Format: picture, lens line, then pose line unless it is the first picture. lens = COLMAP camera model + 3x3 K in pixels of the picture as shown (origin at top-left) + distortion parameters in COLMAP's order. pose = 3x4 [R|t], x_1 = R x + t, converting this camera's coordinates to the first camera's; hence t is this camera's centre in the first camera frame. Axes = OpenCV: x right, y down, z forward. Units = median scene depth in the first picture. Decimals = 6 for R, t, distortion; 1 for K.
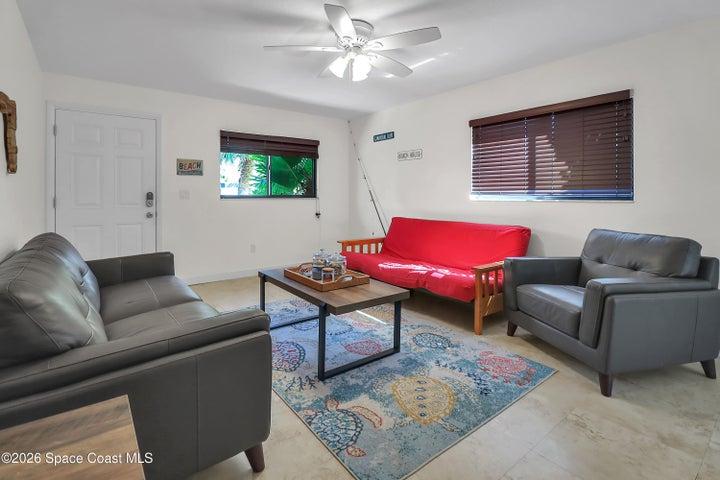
lens RADIAL K [[342.1, 0, 360.0], [0, 342.1, 240.0], [0, 0, 1]] dist [-0.003123, -0.000257]
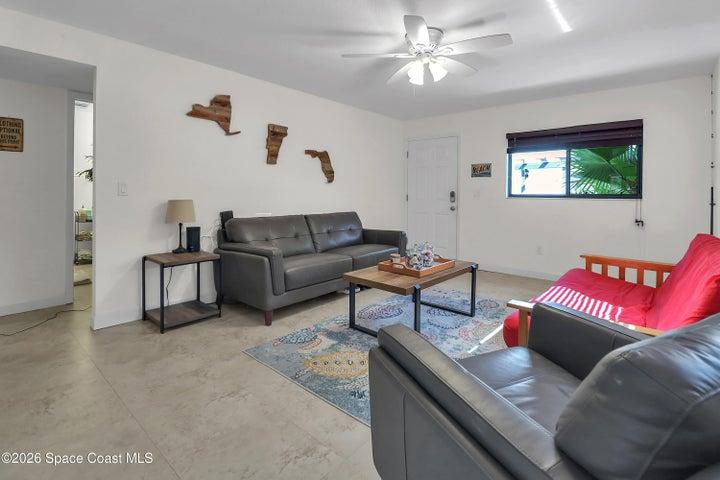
lens RADIAL K [[343.8, 0, 360.0], [0, 343.8, 240.0], [0, 0, 1]] dist [0.016517, -0.000077]
pose [[0.182433, 0.133037, -0.974176, 0.644253], [-0.135053, 0.984803, 0.109196, -0.049728], [0.973899, 0.111645, 0.197628, 0.390570]]
